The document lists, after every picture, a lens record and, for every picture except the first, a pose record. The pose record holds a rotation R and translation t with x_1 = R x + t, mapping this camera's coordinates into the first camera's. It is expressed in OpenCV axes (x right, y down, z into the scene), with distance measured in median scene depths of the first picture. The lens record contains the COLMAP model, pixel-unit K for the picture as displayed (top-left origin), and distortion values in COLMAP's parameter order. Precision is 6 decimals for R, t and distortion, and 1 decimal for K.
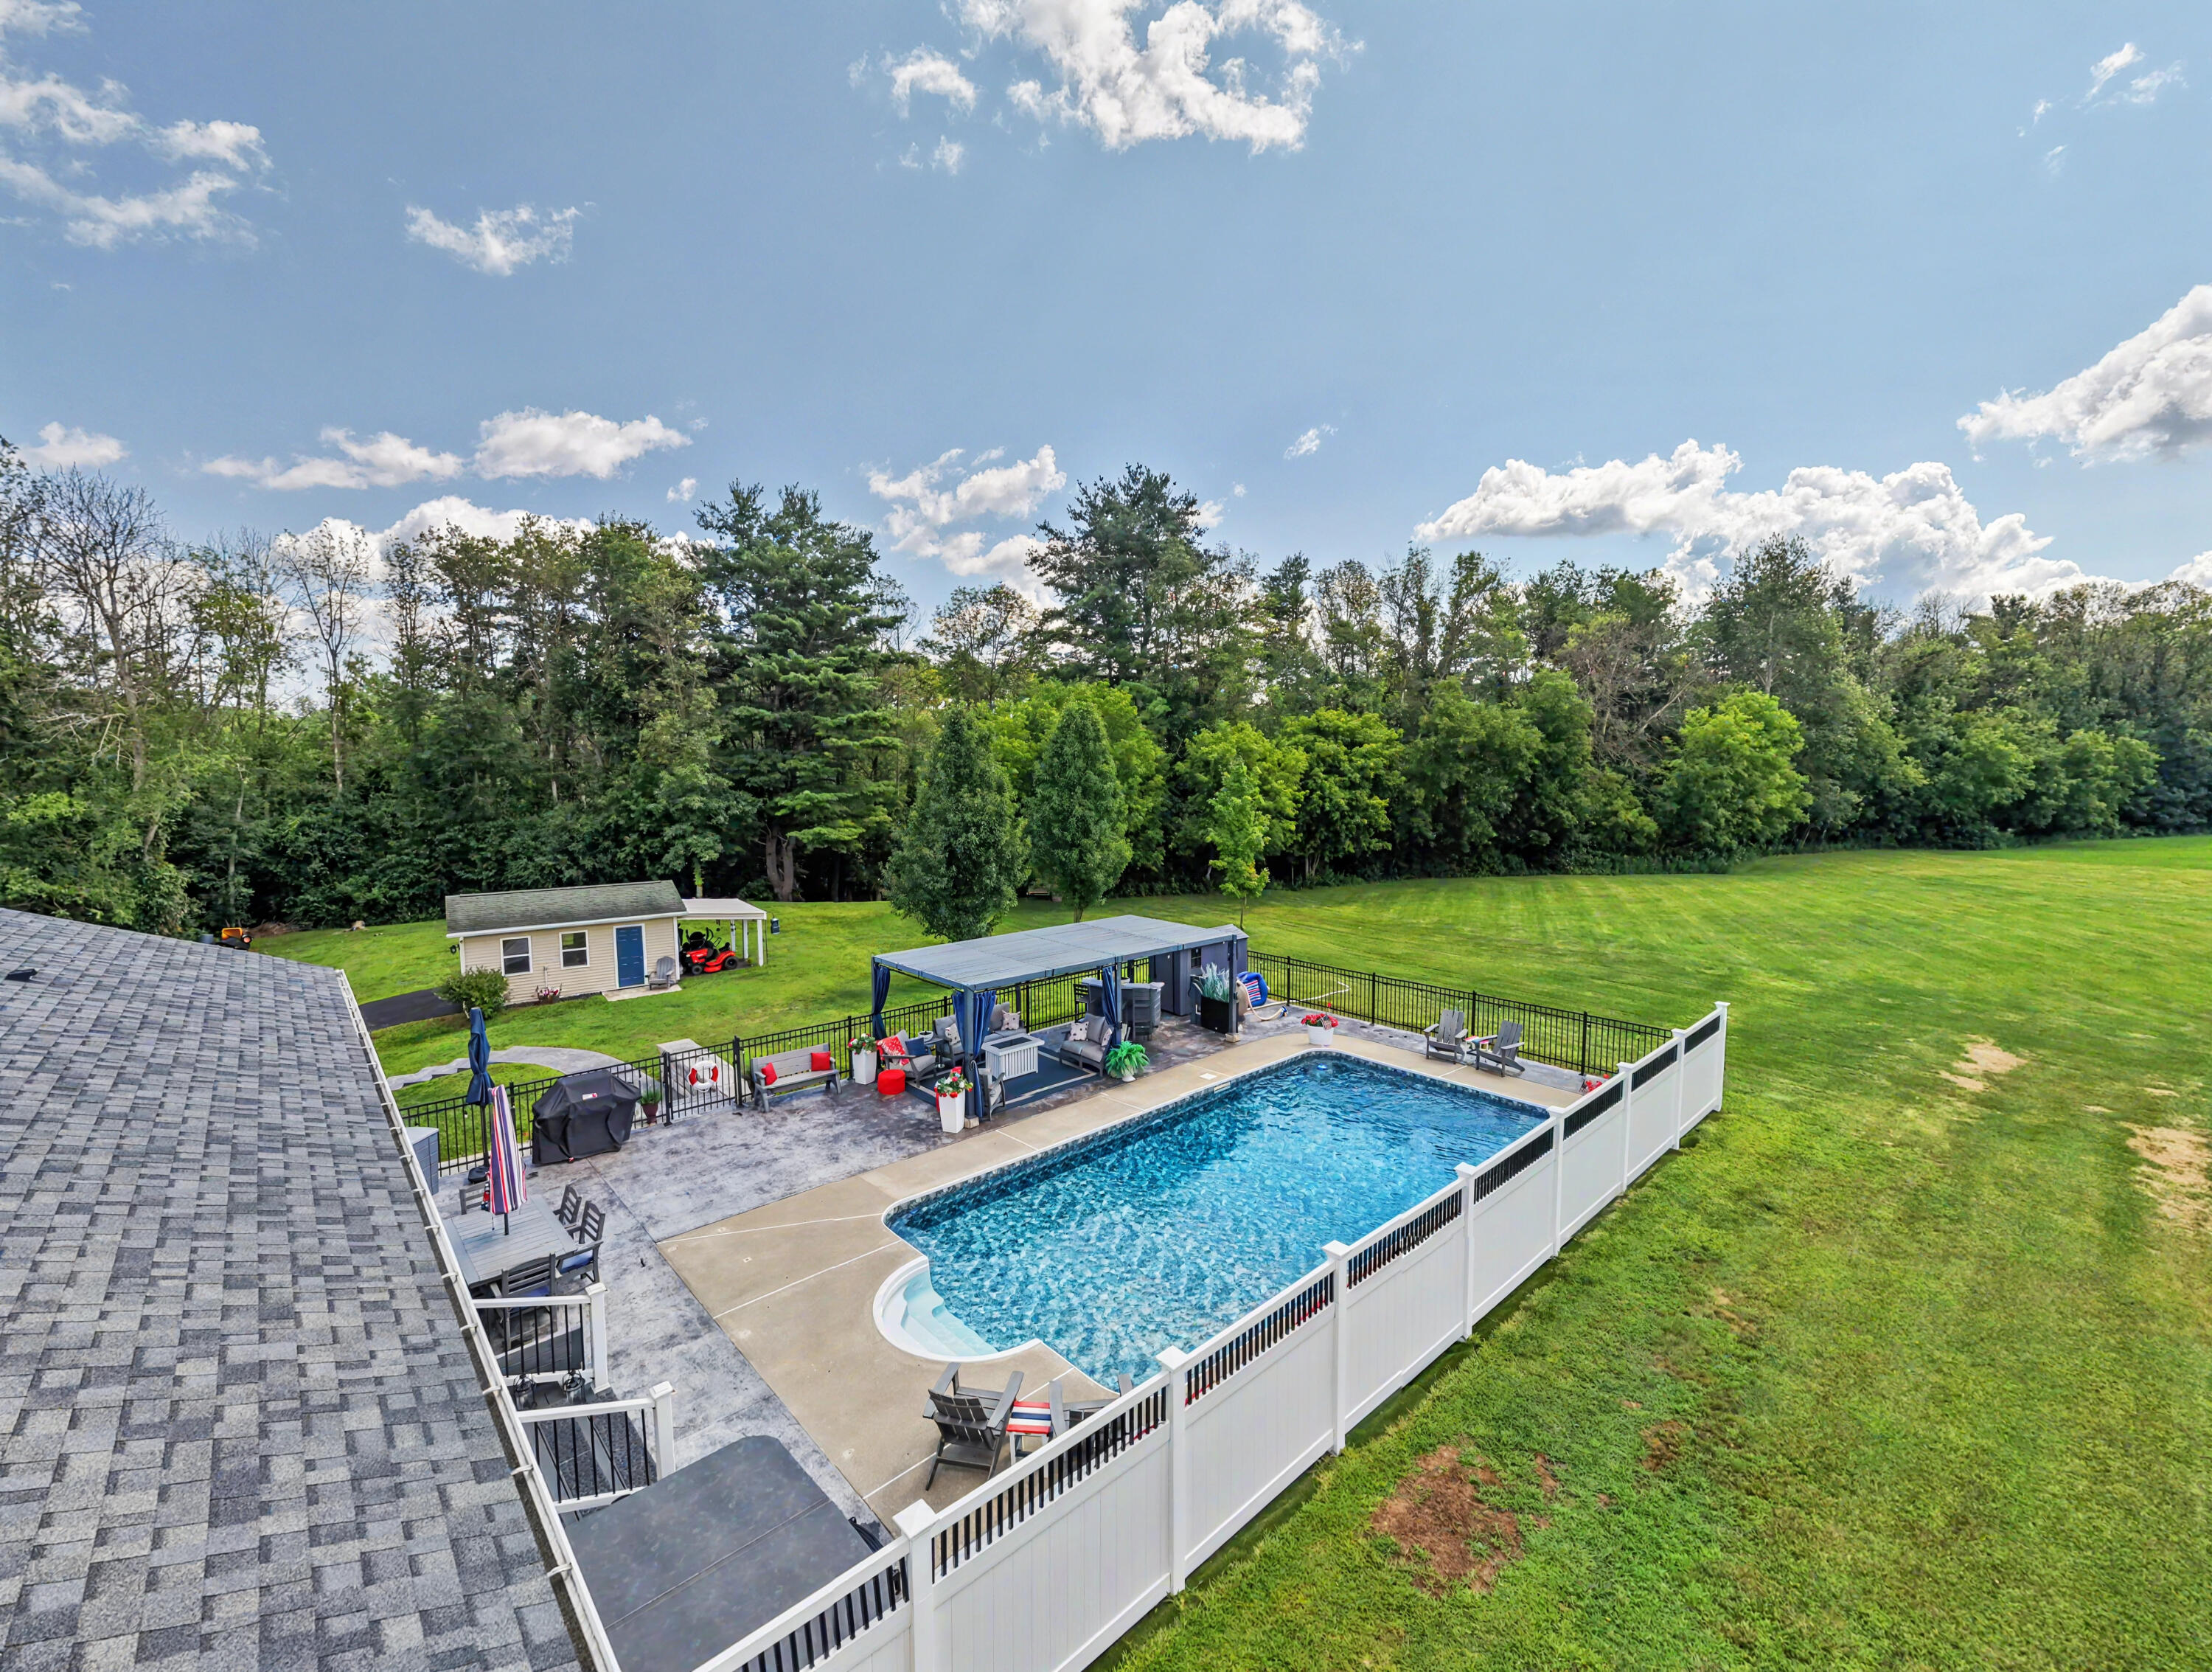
lens RADIAL K [[903.5, 0, 1090.3], [0, 903.5, 836.2], [0, 0, 1]] dist [-0.000369, 0.001498]
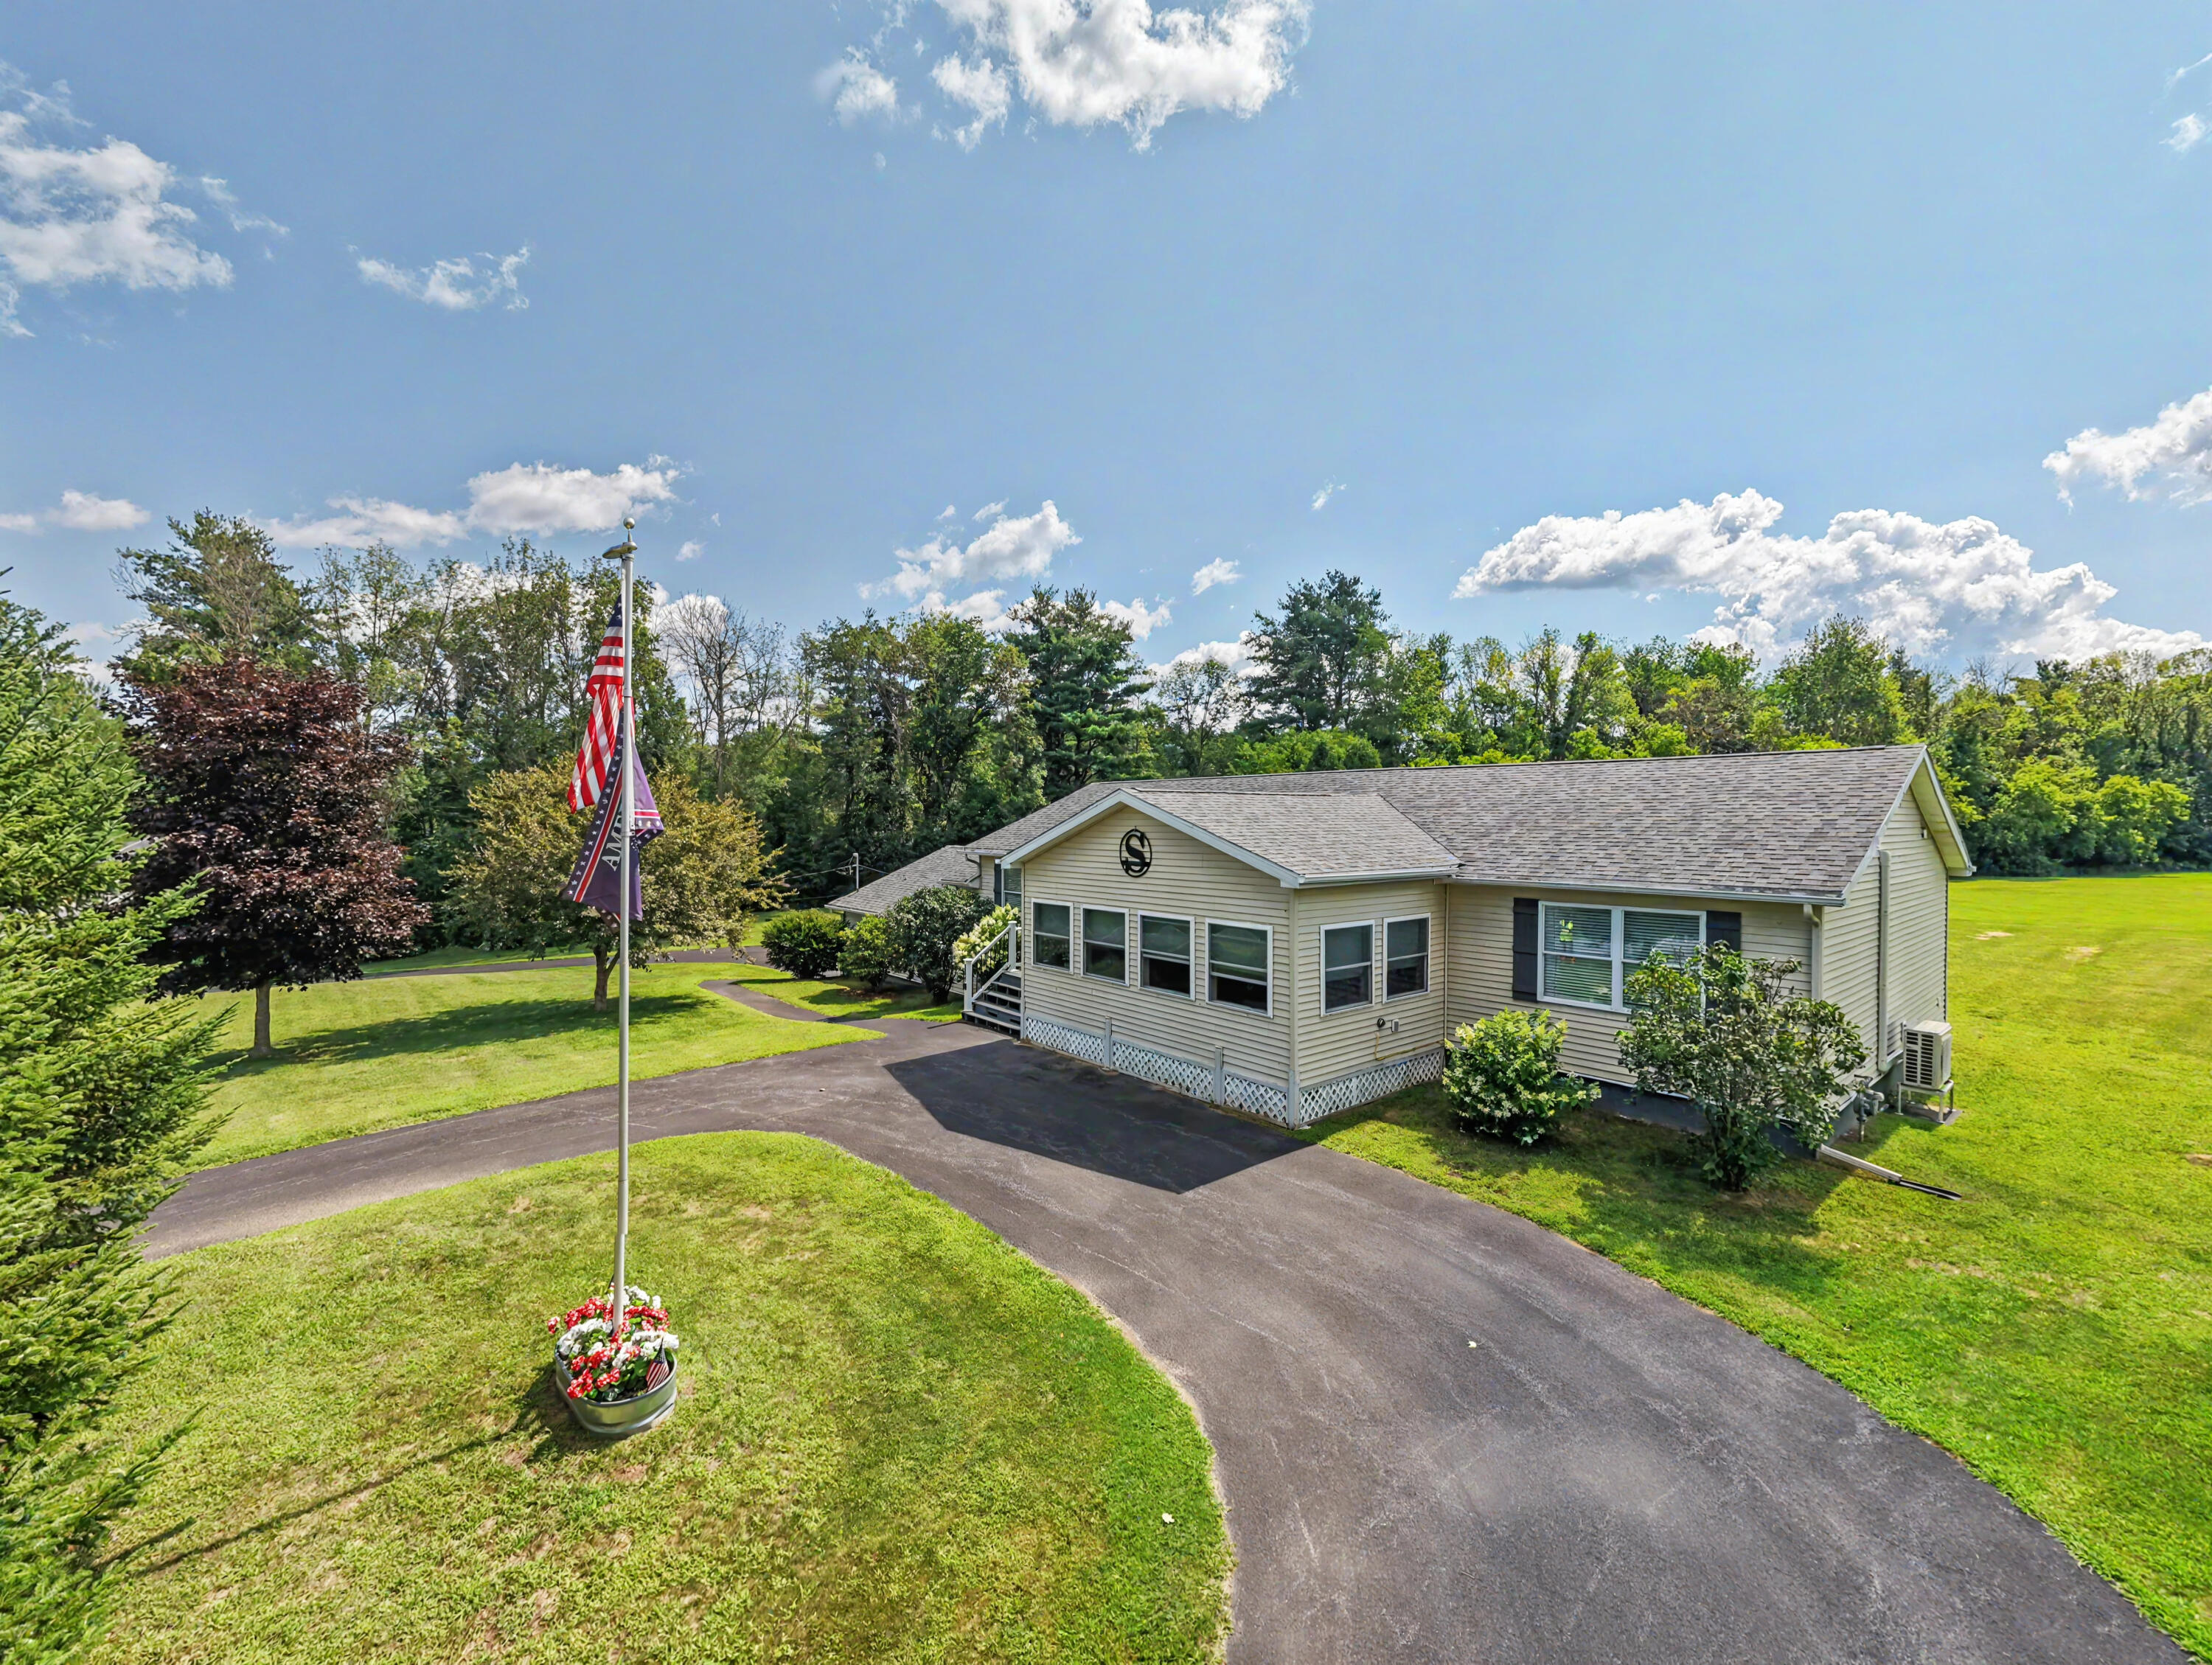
lens RADIAL K [[903.4, 0, 1098.3], [0, 903.4, 828.0], [0, 0, 1]] dist [-0.000369, 0.001498]
pose [[0.999059, 0.003690, -0.043223, -0.201756], [-0.006941, 0.997137, -0.075292, 0.057124], [0.042821, 0.075521, 0.996224, -0.257827]]
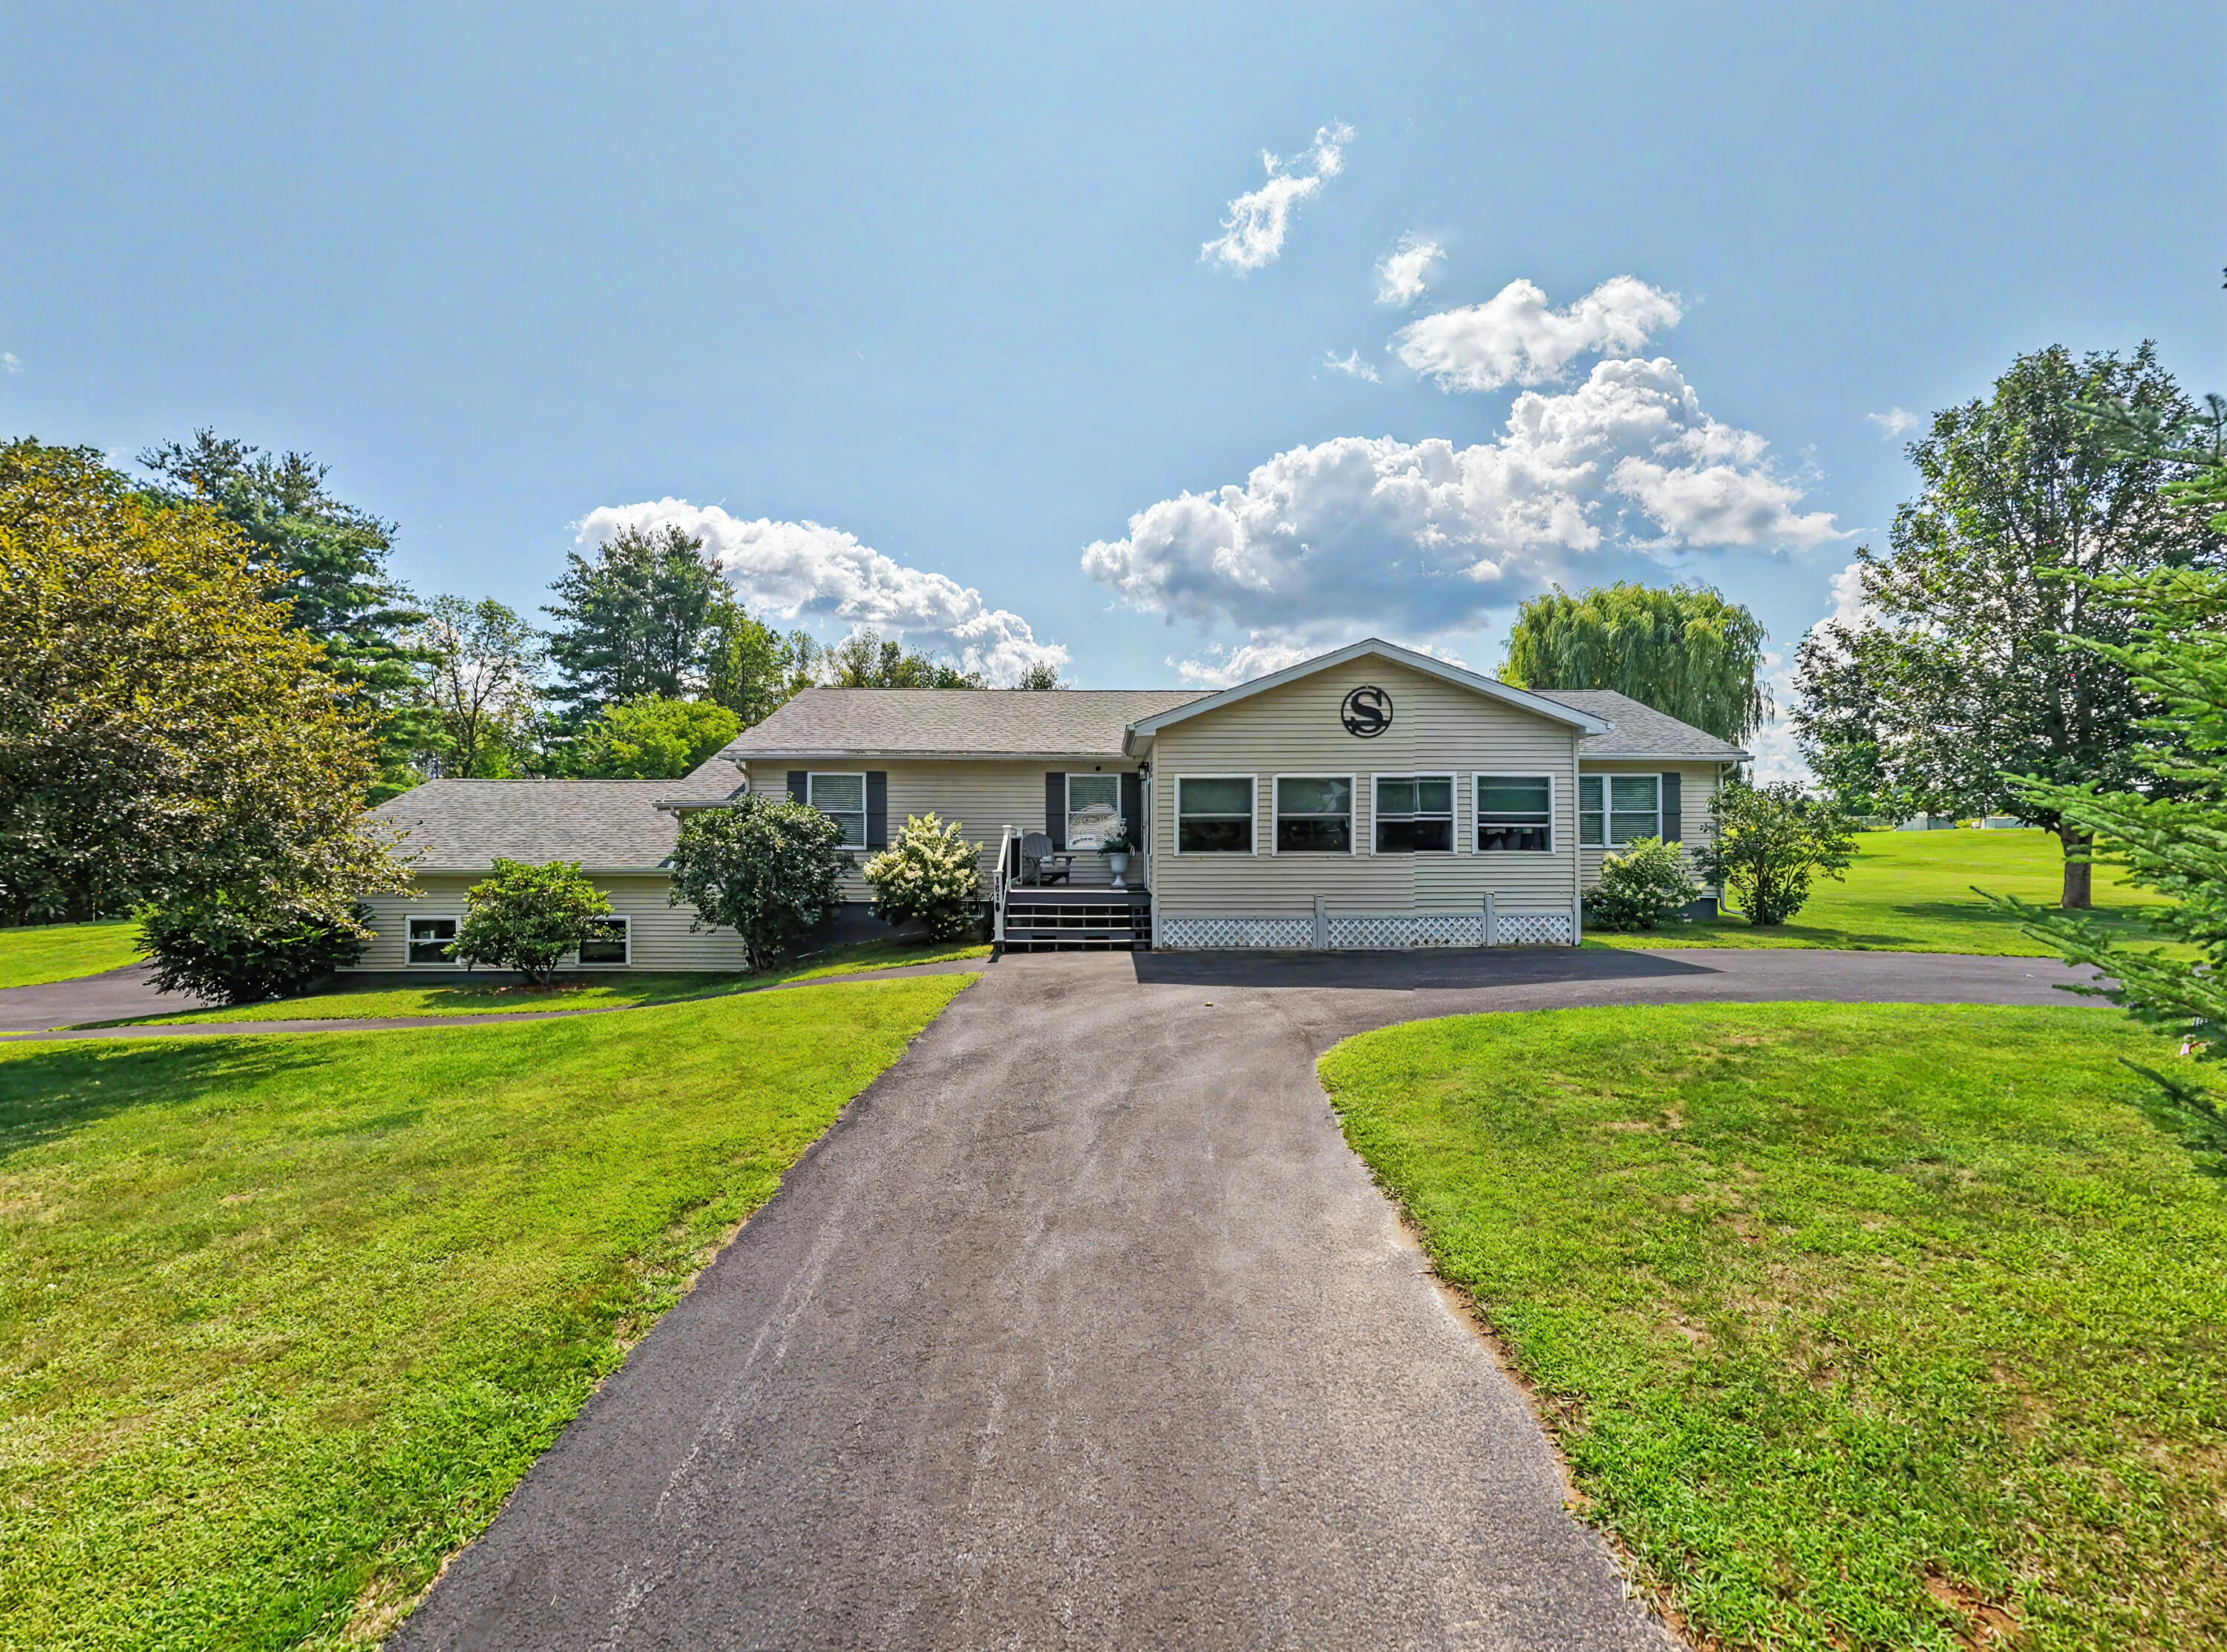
lens RADIAL K [[923.8, 0, 1112.8], [0, 923.8, 828.6], [0, 0, 1]] dist [-0.013837, -0.000581]
pose [[0.660412, 0.013611, 0.750780, -0.391921], [0.062693, 0.995345, -0.073192, 0.084004], [-0.748282, 0.095406, 0.656484, -0.133888]]
